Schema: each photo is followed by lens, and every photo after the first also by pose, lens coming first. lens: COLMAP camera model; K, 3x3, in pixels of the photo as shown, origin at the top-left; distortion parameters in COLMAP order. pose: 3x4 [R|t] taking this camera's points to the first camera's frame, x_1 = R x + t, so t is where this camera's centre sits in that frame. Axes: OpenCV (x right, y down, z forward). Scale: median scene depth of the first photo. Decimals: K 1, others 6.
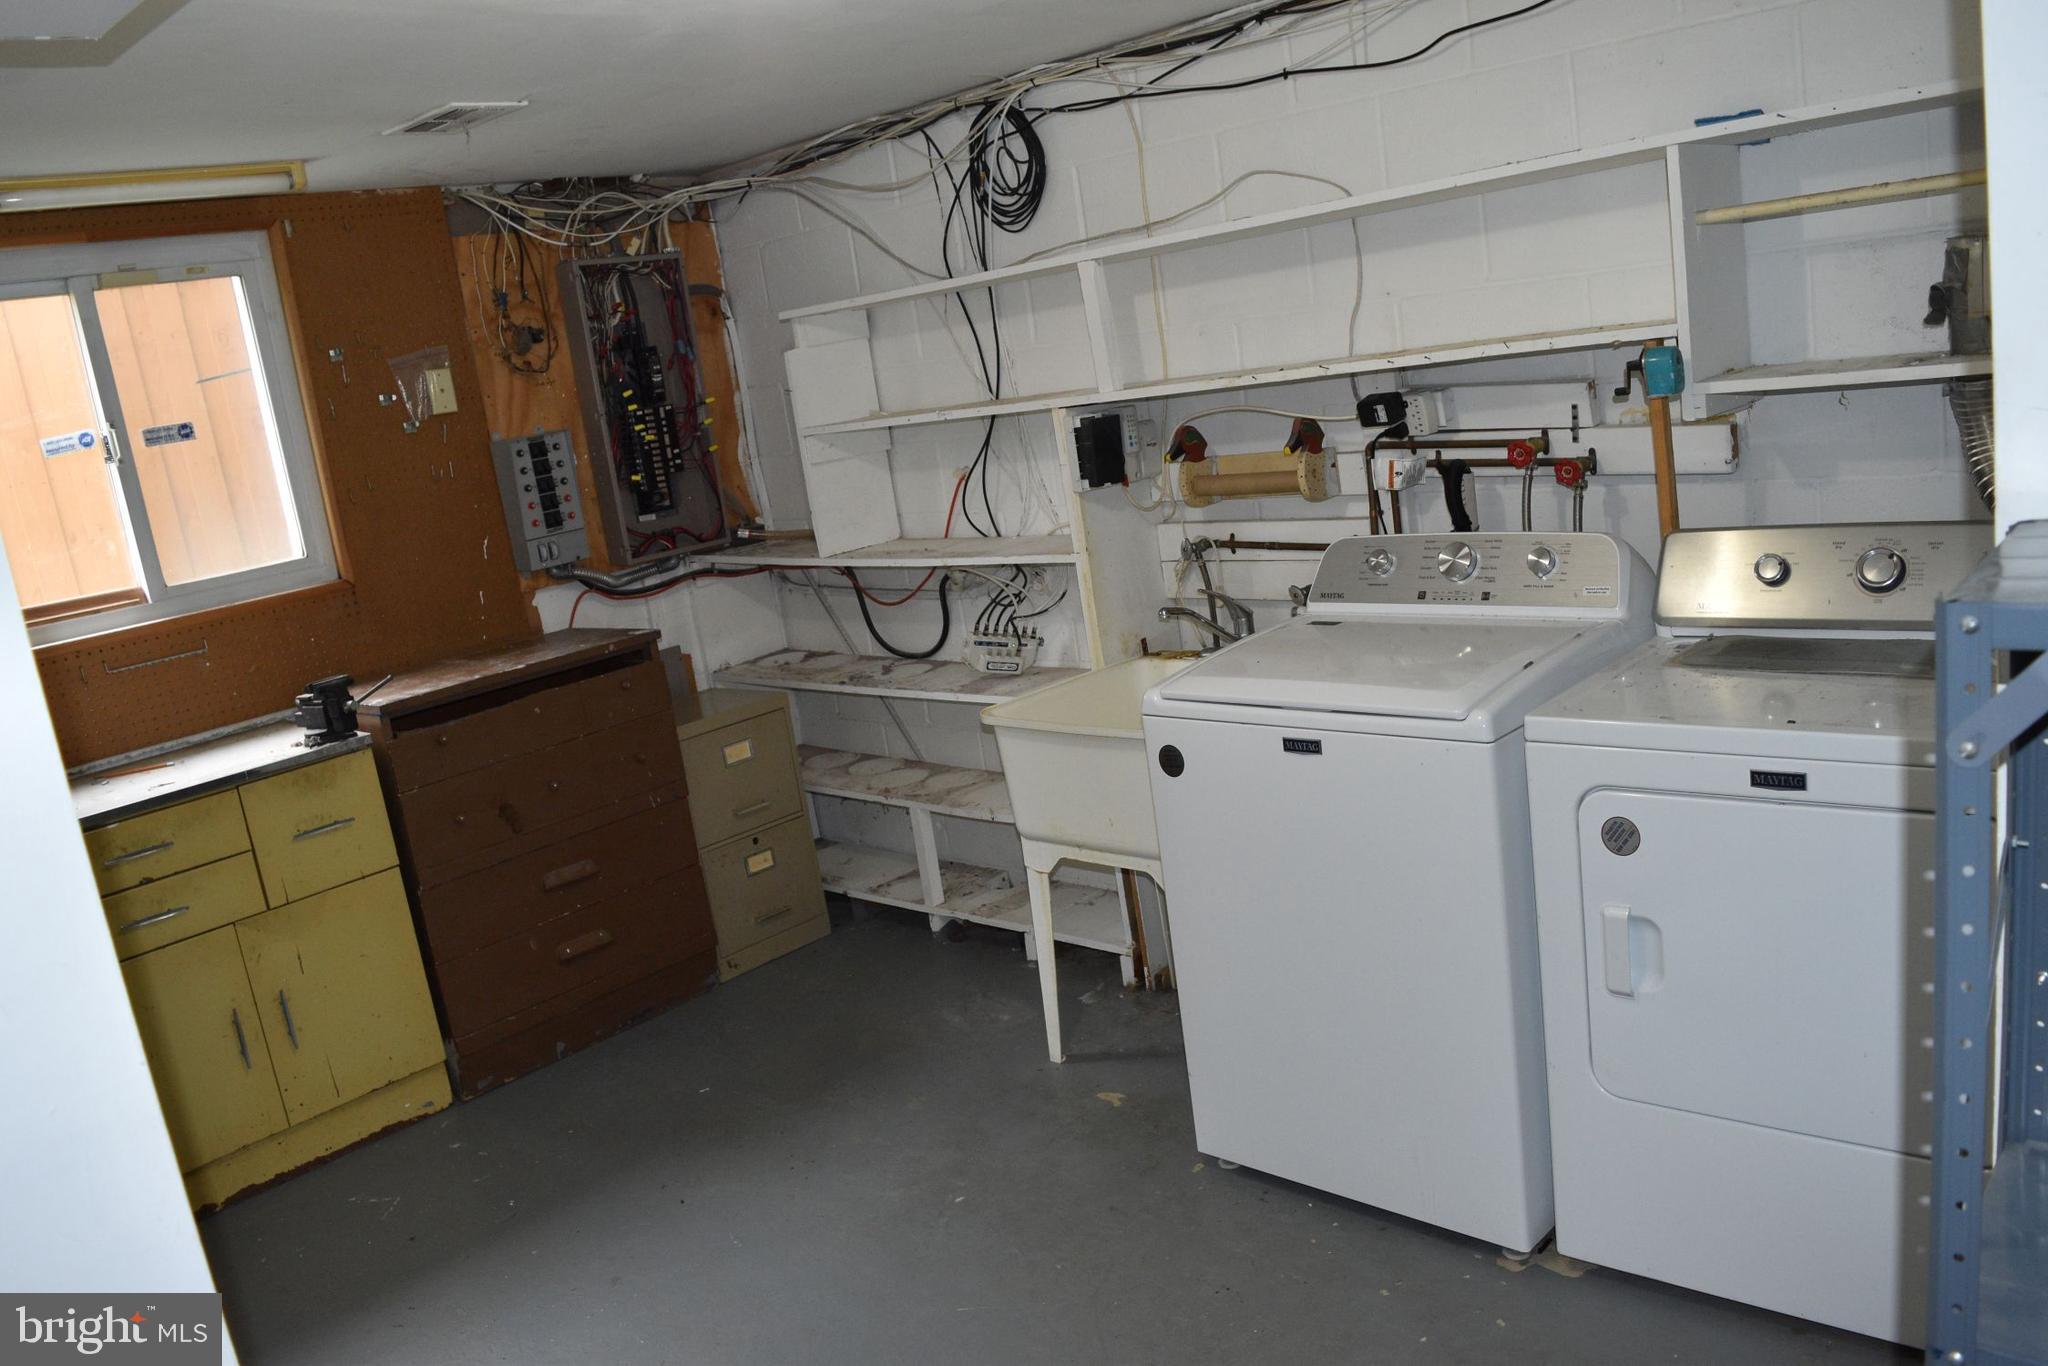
lens RADIAL K [[1613.6, 0, 1026.2], [0, 1613.6, 692.3], [0, 0, 1]] dist [-0.097909, 0.022188]
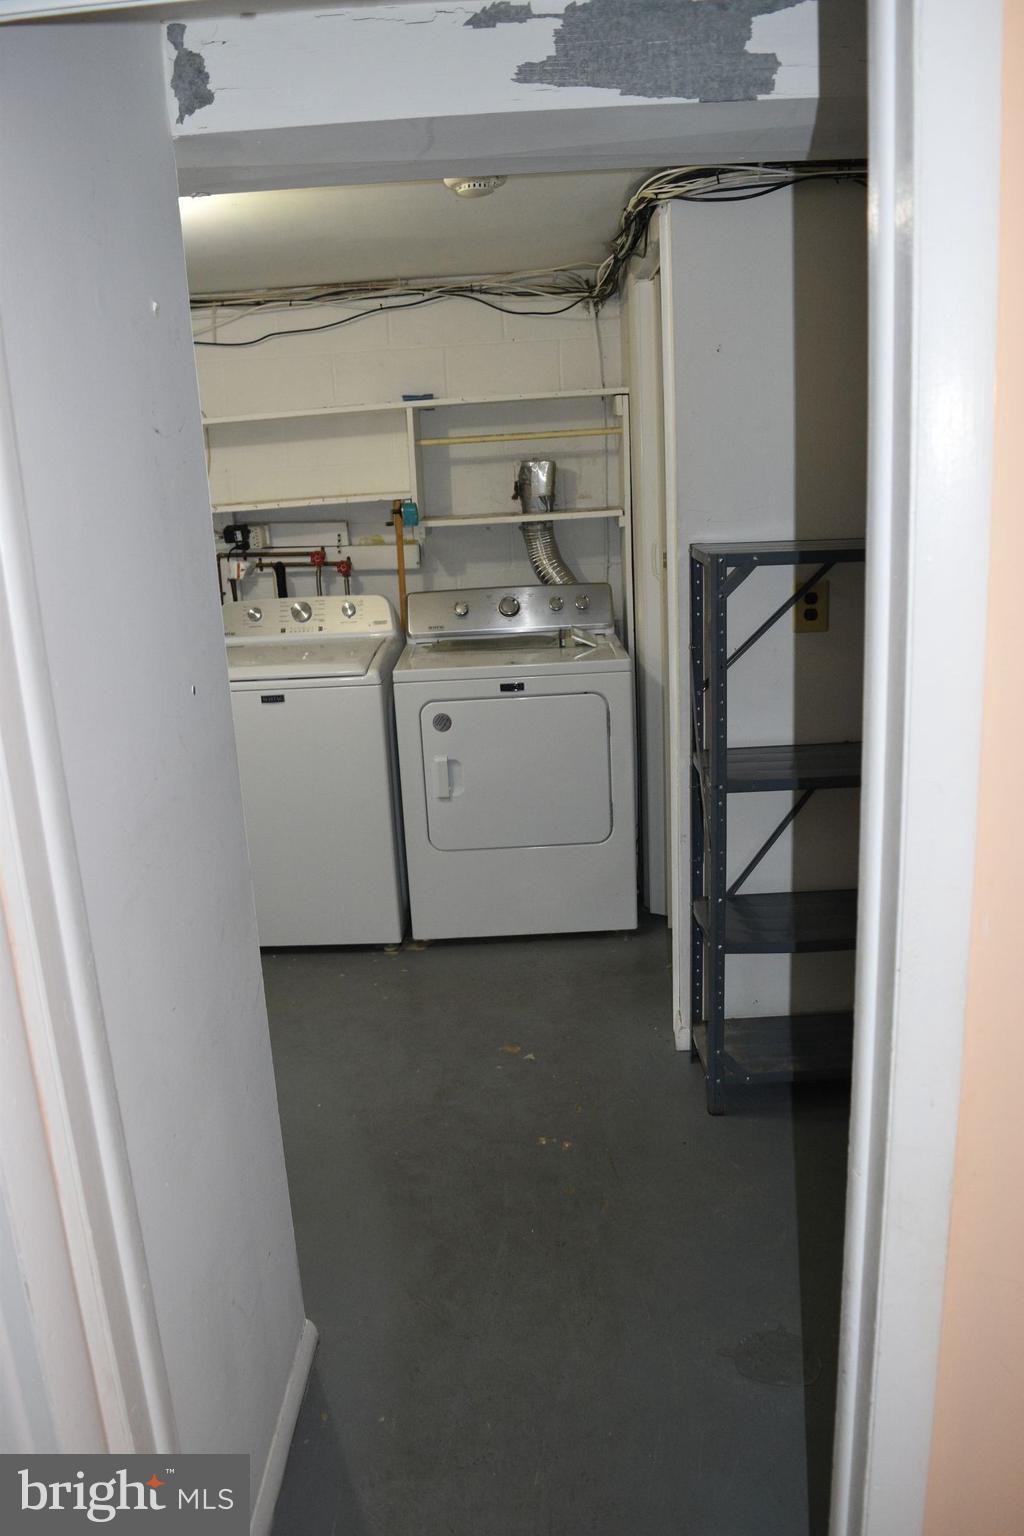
lens RADIAL K [[1210.2, 0, 513.4], [0, 1210.2, 766.5], [0, 0, 1]] dist [-0.097909, 0.022188]
pose [[0.745602, -0.071424, 0.662553, -0.490100], [0.088905, 0.996013, 0.007322, 0.109902], [-0.660434, 0.053445, 0.748979, -0.224979]]
